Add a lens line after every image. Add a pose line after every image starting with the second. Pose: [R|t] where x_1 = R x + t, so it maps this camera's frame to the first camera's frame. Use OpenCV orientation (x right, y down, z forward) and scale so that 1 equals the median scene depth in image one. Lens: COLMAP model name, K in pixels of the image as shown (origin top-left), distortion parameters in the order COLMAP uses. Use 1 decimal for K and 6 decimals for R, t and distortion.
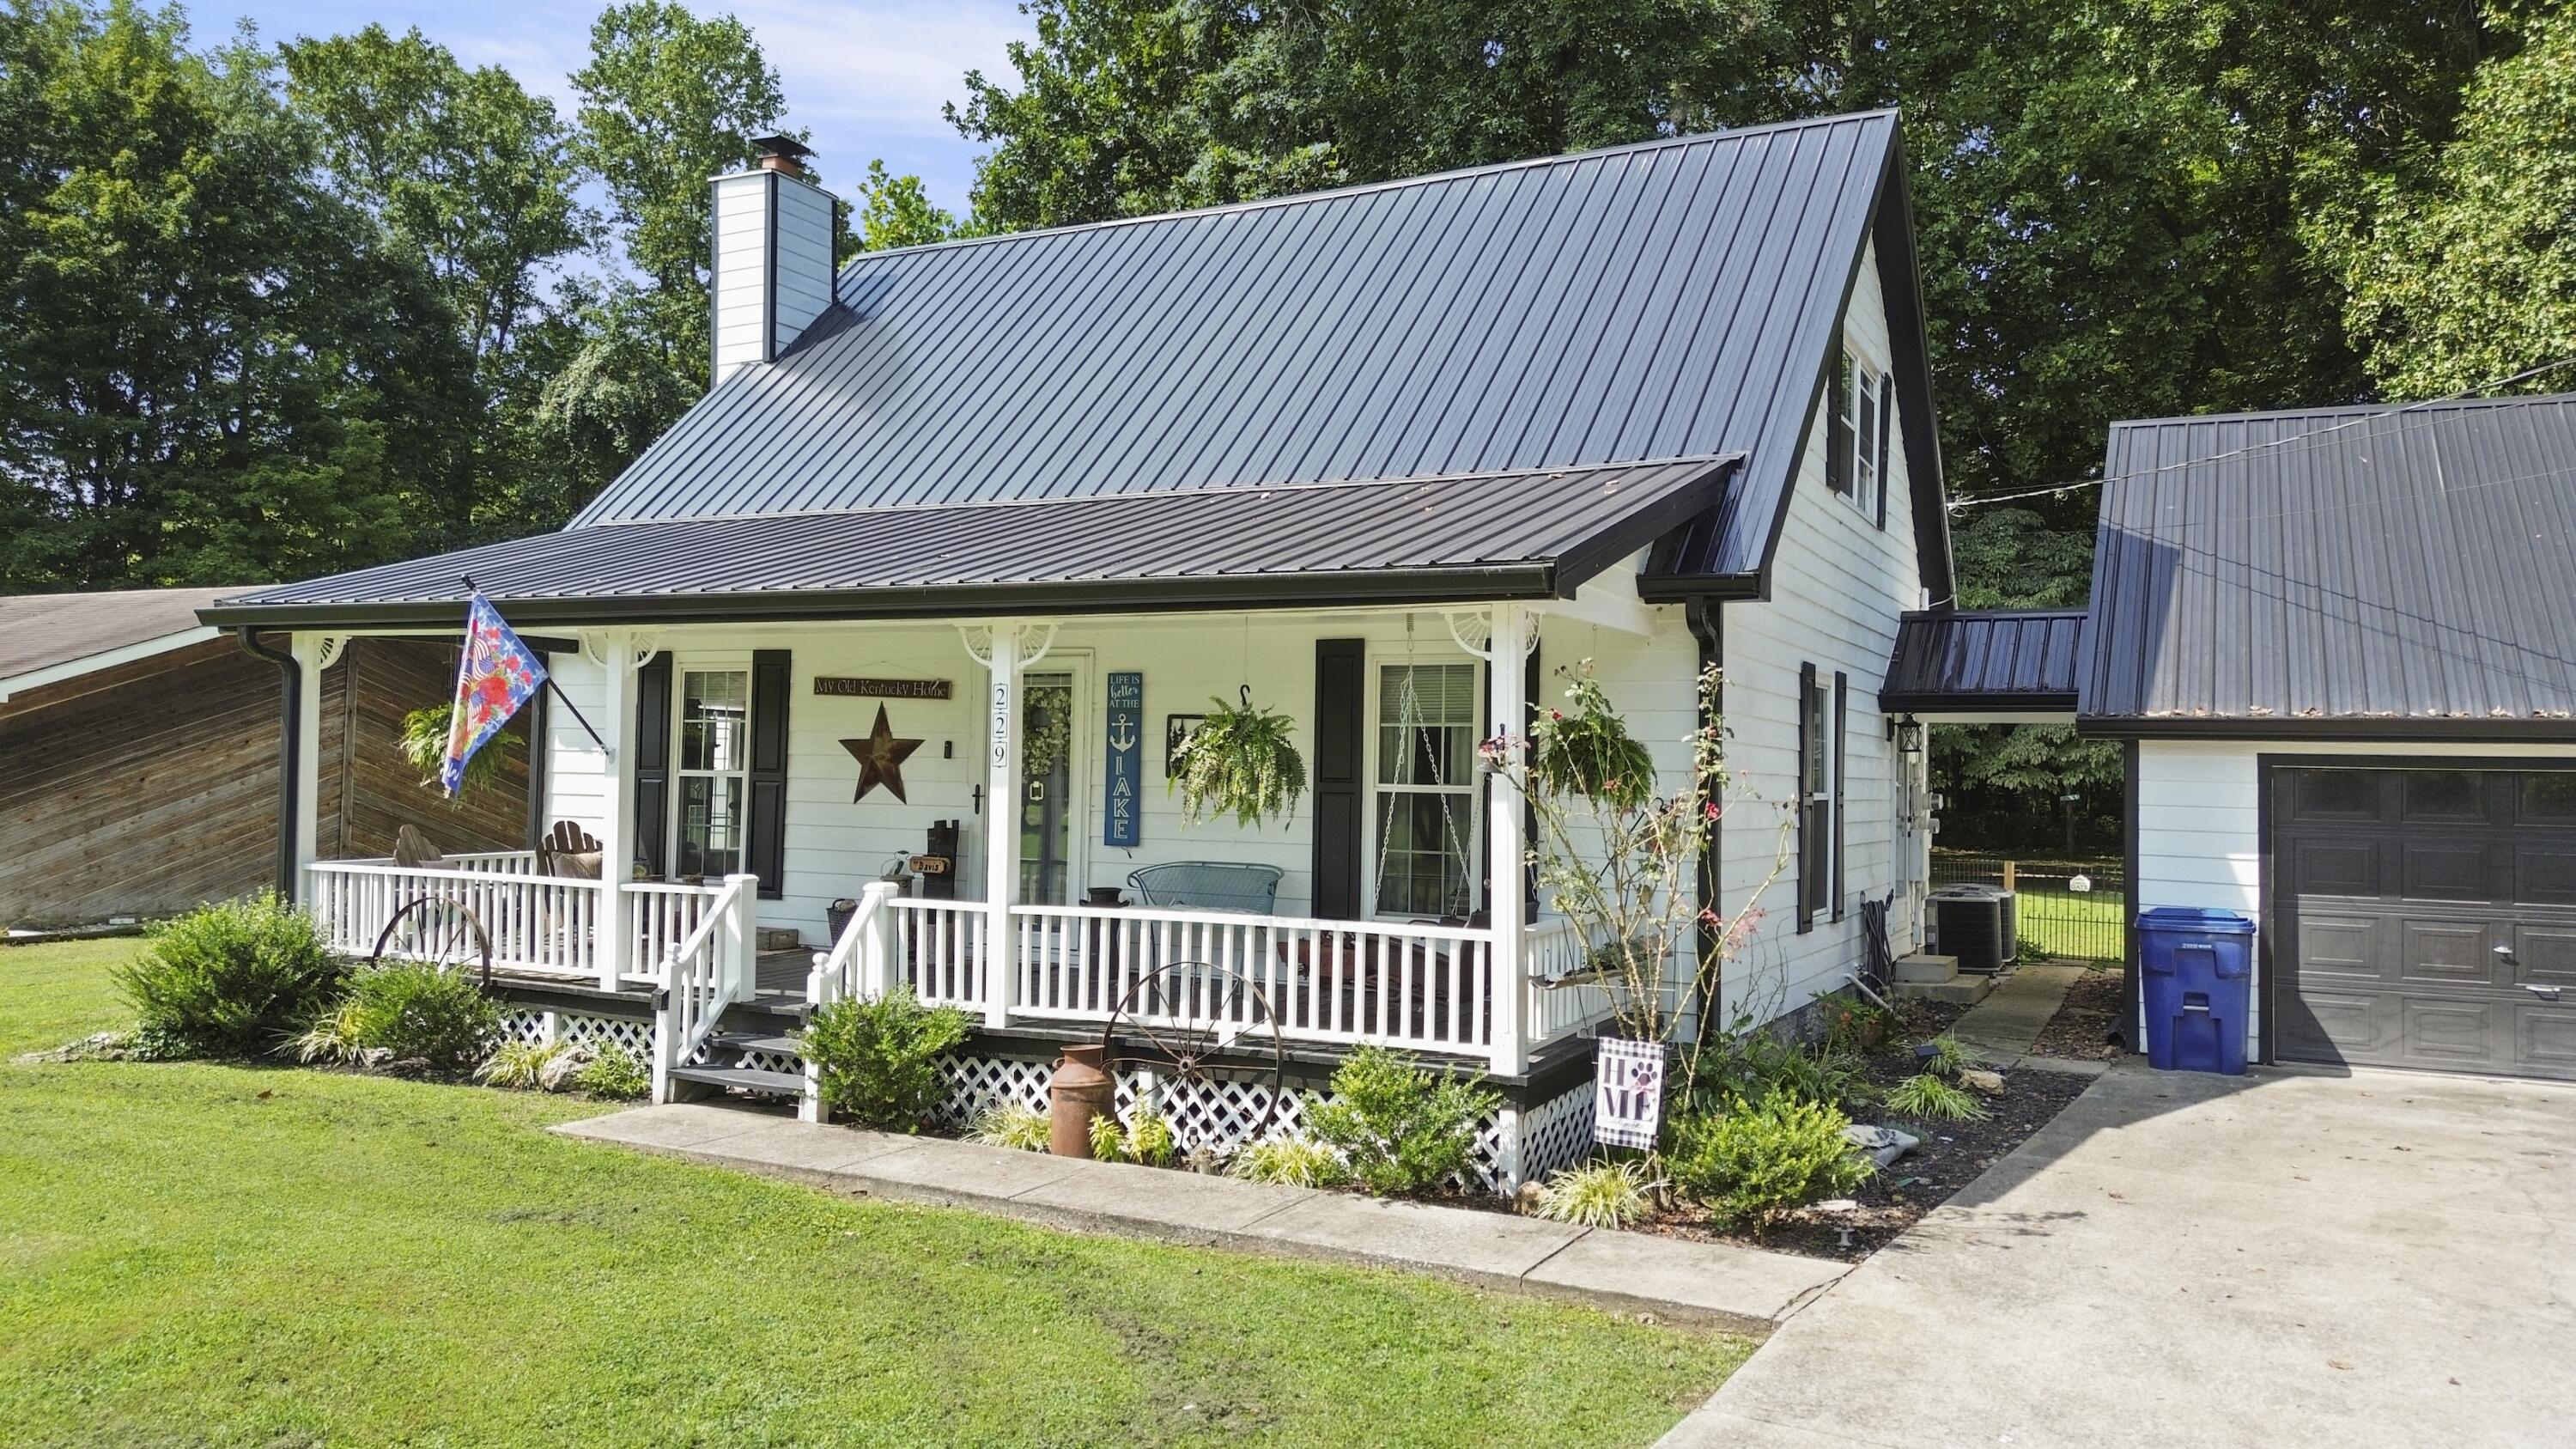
lens RADIAL K [[1770.4, 0, 1291.7], [0, 1770.4, 684.3], [0, 0, 1]] dist [0.082802, -0.082501]
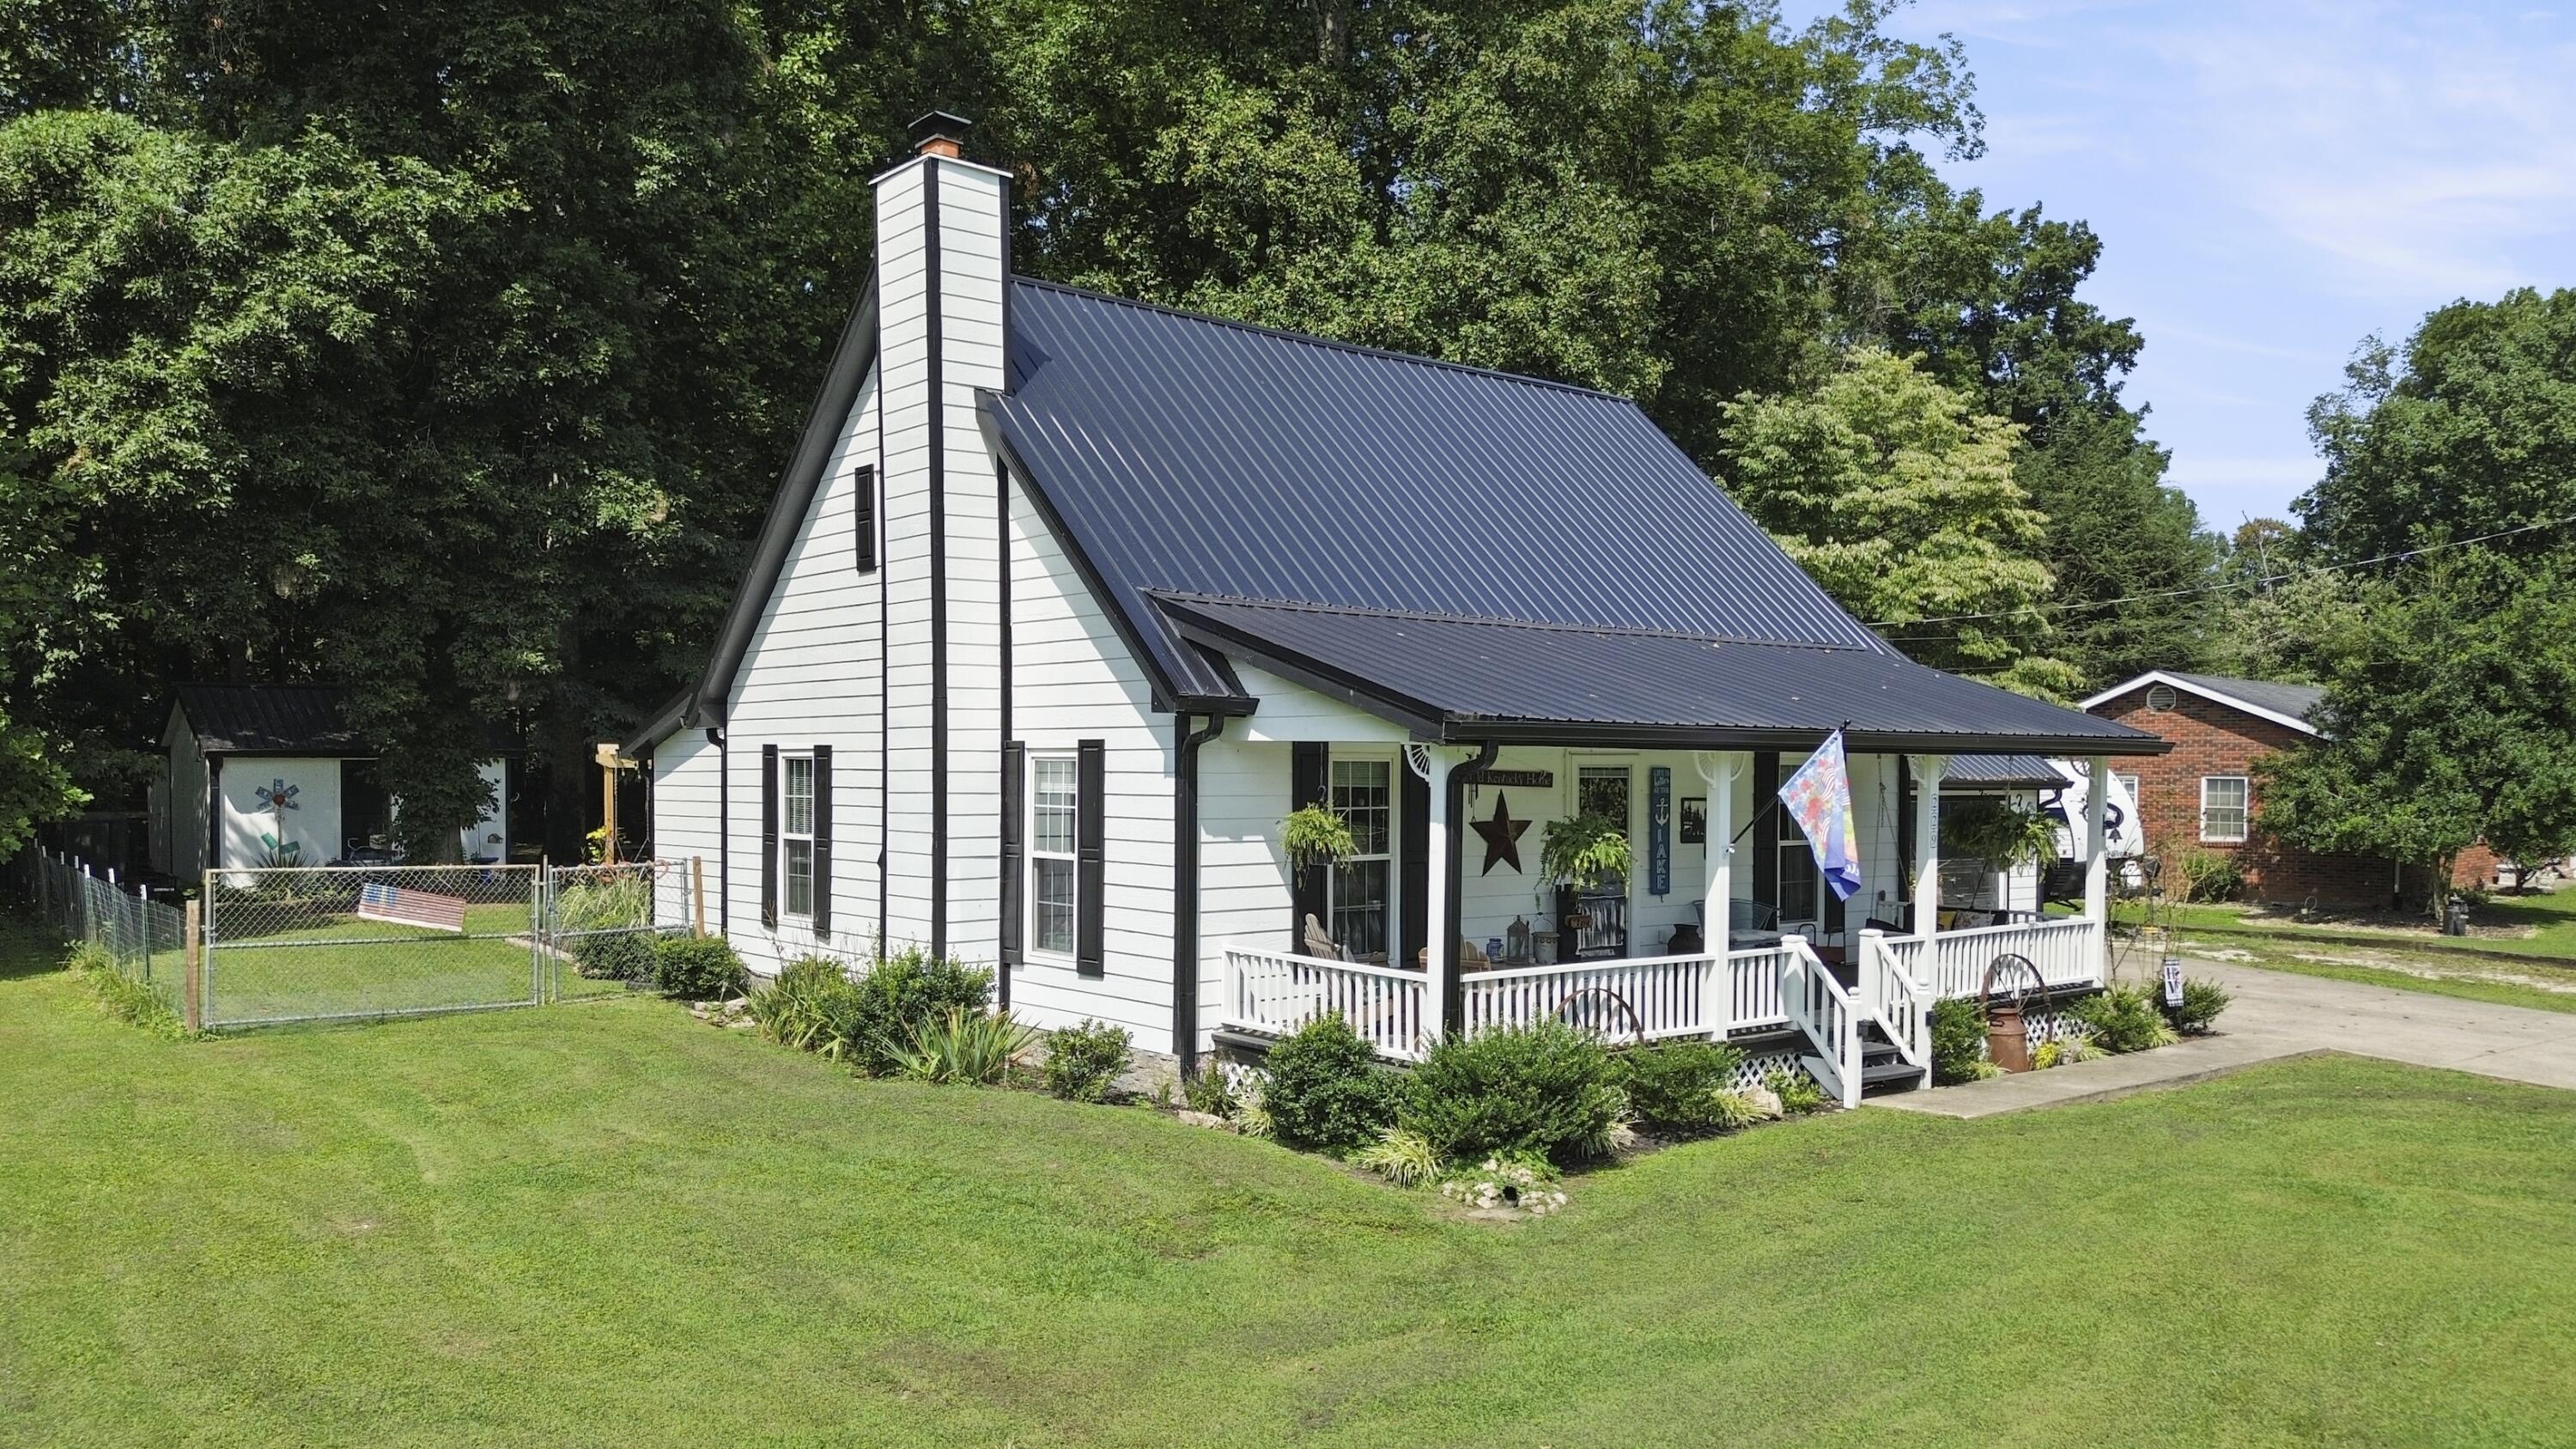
lens RADIAL K [[1834.7, 0, 1183.3], [0, 1834.7, 725.6], [0, 0, 1]] dist [0.074206, -0.059066]
pose [[0.428399, -0.001110, 0.903589, -1.538965], [-0.046090, 0.998671, 0.023078, -0.054910], [-0.902414, -0.051534, 0.427778, 0.723581]]
